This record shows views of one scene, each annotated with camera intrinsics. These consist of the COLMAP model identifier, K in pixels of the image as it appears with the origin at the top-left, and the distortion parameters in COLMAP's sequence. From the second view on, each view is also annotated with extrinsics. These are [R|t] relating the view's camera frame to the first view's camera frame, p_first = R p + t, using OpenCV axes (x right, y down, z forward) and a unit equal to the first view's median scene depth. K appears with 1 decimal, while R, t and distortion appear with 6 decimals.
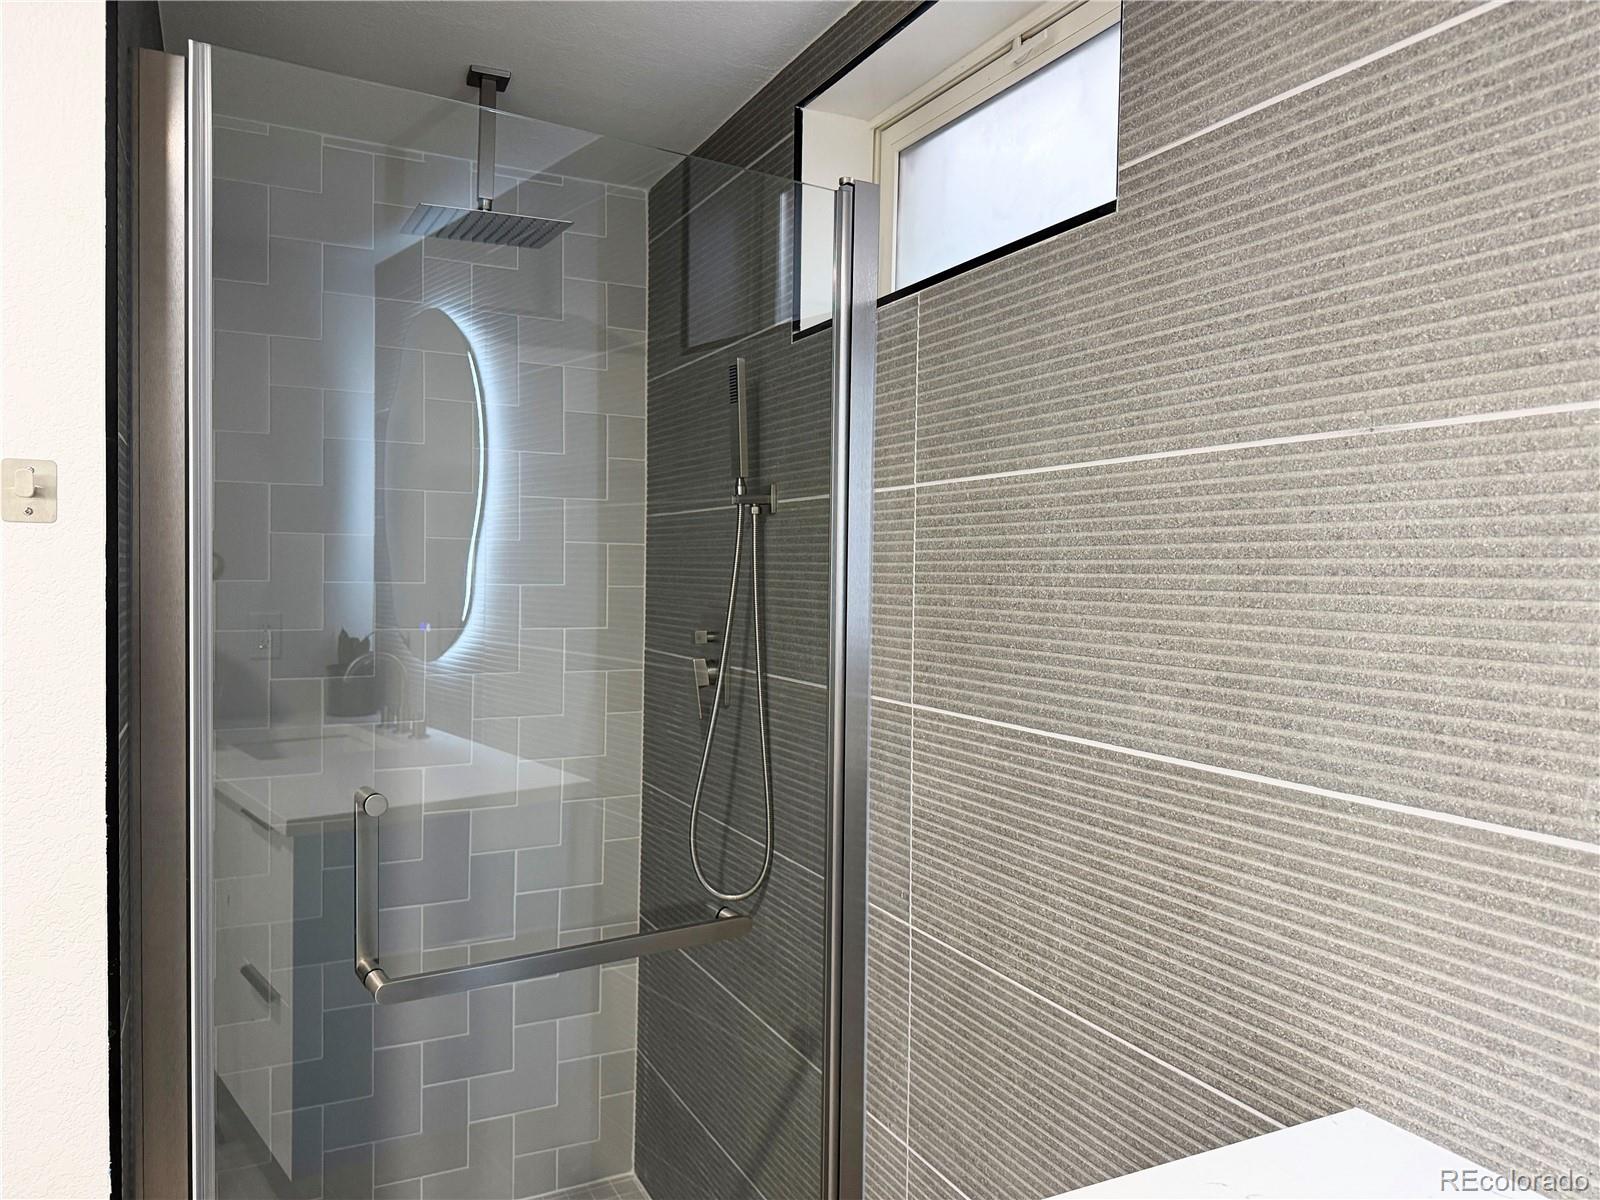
lens RADIAL K [[1119.3, 0, 805.4], [0, 1119.3, 603.2], [0, 0, 1]] dist [0.093594, -0.138337]
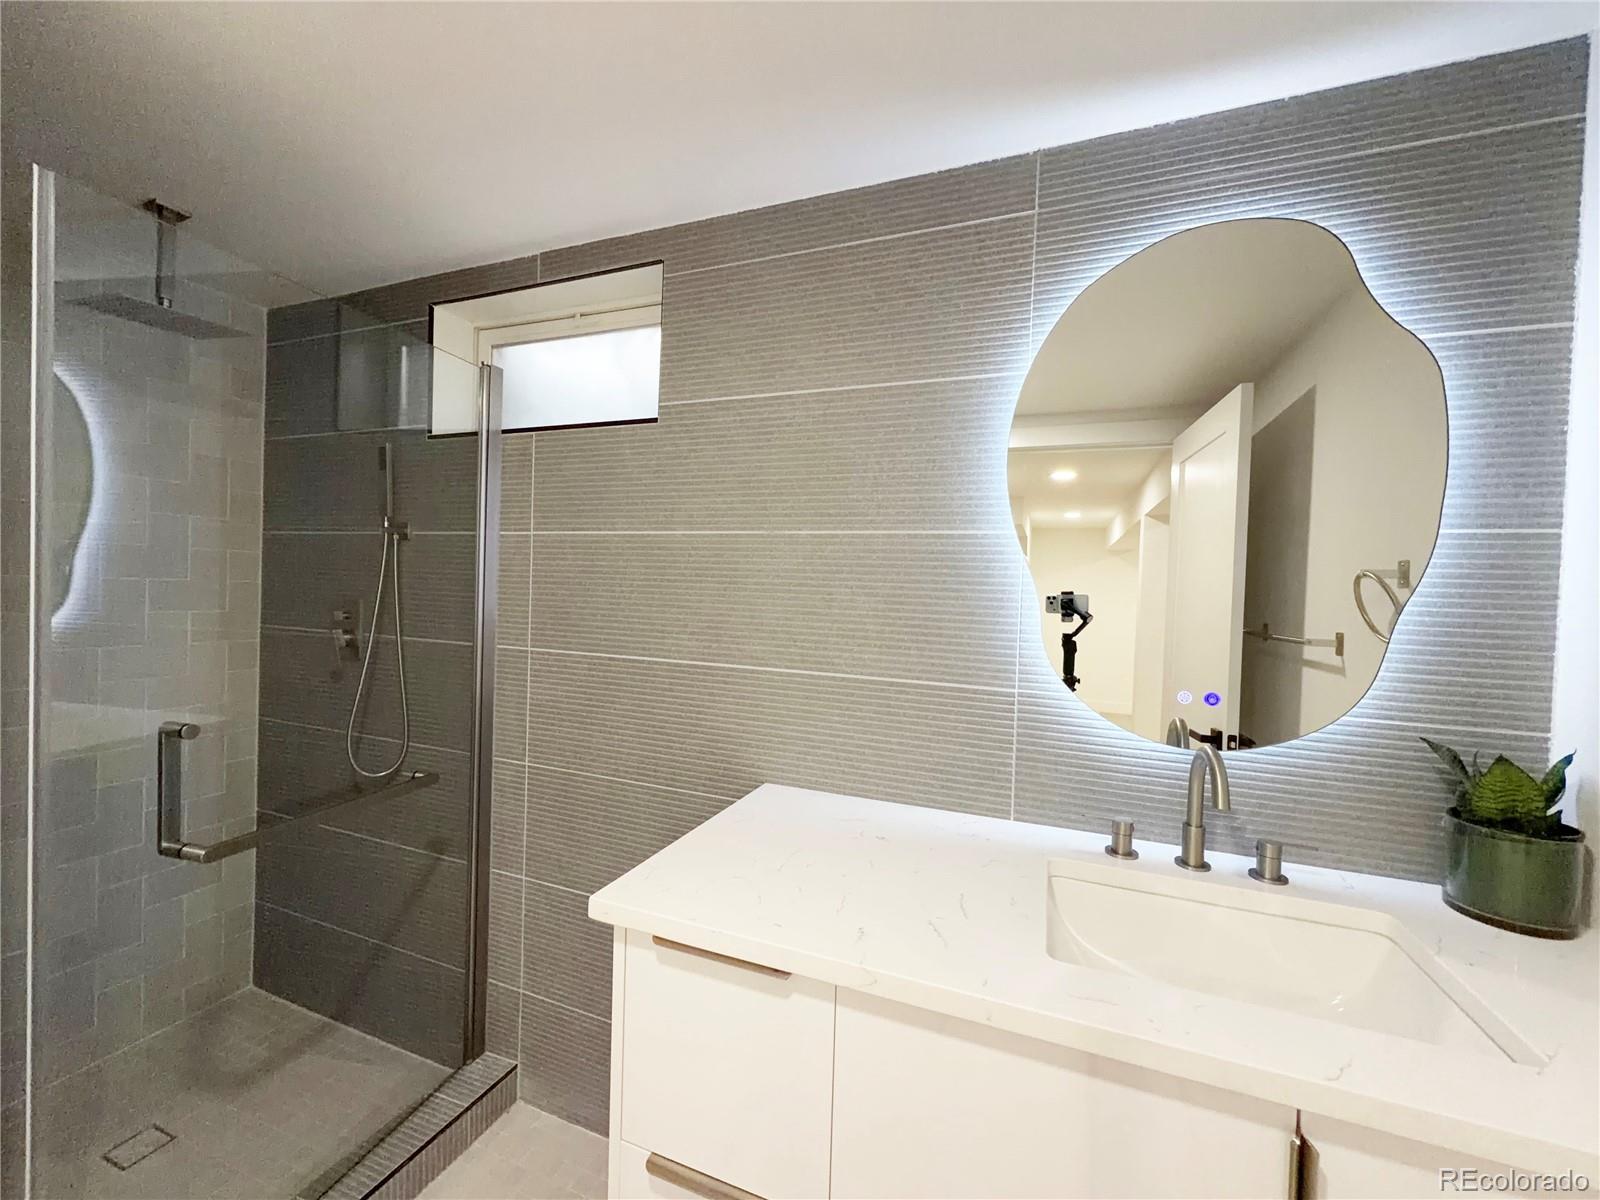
lens RADIAL K [[619.1, 0, 800.0], [0, 619.1, 600.0], [0, 0, 1]] dist [-0.001209, -0.000107]
pose [[0.740492, -0.002731, 0.672059, -0.351028], [-0.004370, 0.999951, 0.008878, -0.002931], [-0.672051, -0.009511, 0.740444, -0.111197]]
